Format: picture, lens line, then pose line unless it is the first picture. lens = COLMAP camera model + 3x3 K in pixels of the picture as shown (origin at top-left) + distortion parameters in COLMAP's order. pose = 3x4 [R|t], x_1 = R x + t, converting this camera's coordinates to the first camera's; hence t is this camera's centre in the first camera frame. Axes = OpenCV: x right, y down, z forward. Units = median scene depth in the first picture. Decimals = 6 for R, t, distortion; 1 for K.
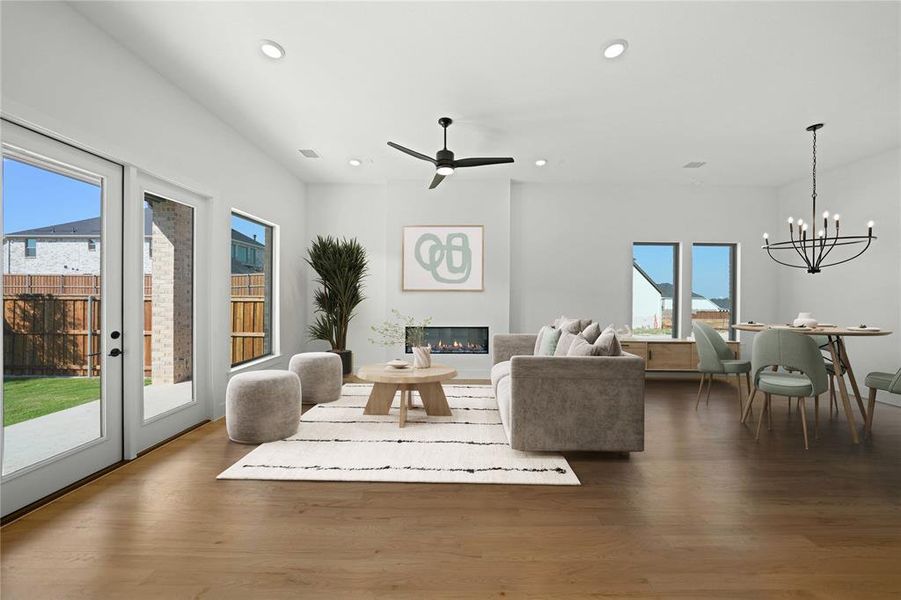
lens RADIAL K [[315.3, 0, 457.7], [0, 315.3, 297.8], [0, 0, 1]] dist [-0.014662, 0.000129]
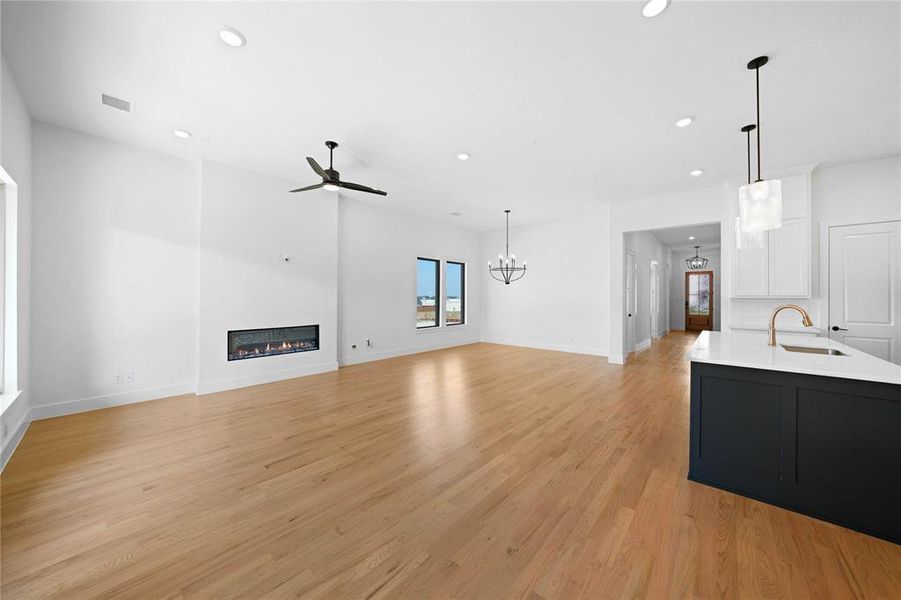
lens RADIAL K [[315.3, 0, 457.7], [0, 315.3, 297.8], [0, 0, 1]] dist [-0.014662, 0.000129]
pose [[0.655042, -0.008467, 0.755545, -0.582048], [0.004535, 0.999963, 0.007275, -0.008707], [-0.755579, -0.001339, 0.655057, -0.090183]]
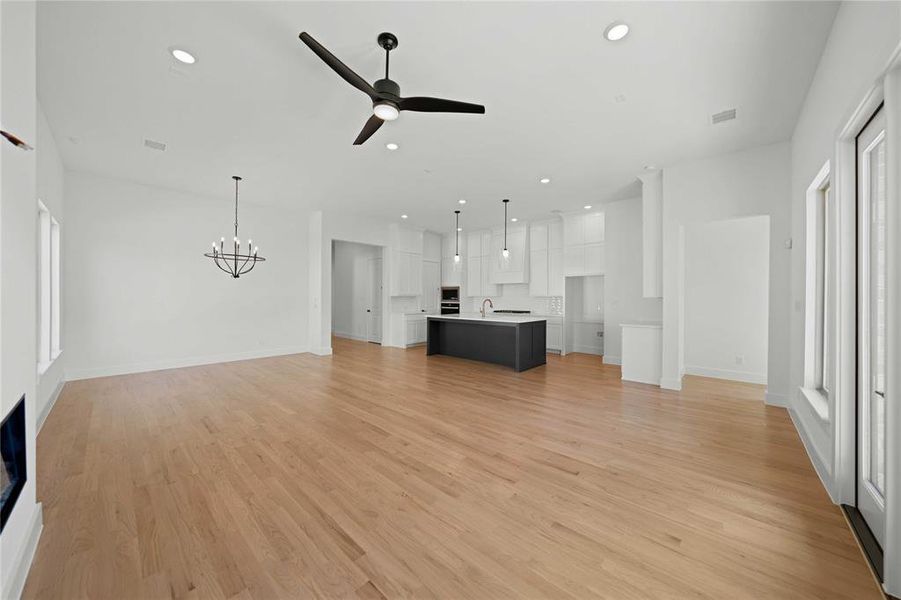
lens RADIAL K [[315.3, 0, 457.7], [0, 315.3, 297.8], [0, 0, 1]] dist [-0.014662, 0.000129]
pose [[-0.741692, -0.012425, 0.670625, -0.594359], [-0.006955, 0.999917, 0.010835, -0.010393], [-0.670704, 0.003372, -0.741717, 1.357463]]
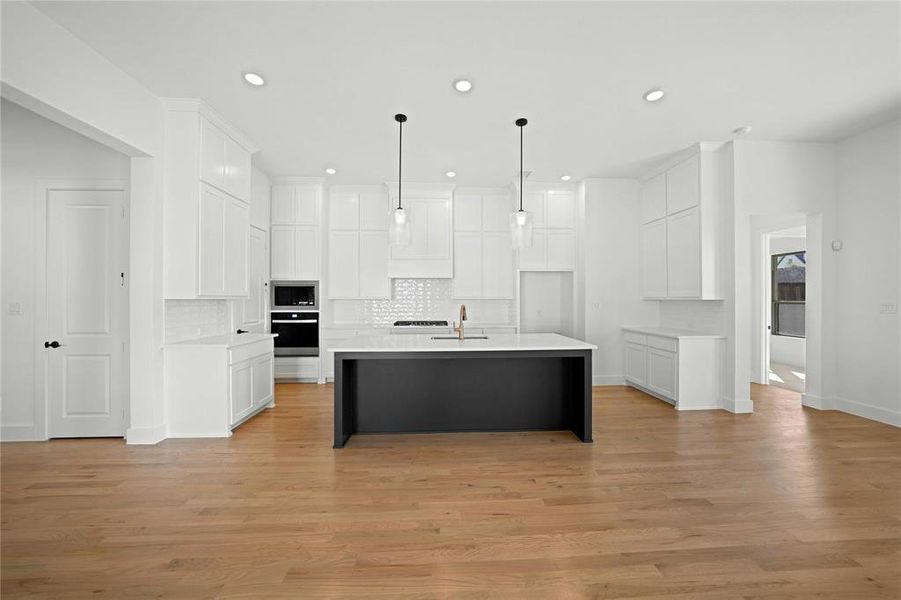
lens RADIAL K [[309.8, 0, 450.5], [0, 309.8, 300.0], [0, 0, 1]] dist [-0.014711, 0.000082]
pose [[-0.998883, -0.009450, -0.046295, 0.658077], [-0.009791, 0.999926, 0.007153, -0.005098], [0.046224, 0.007598, -0.998902, 0.786610]]
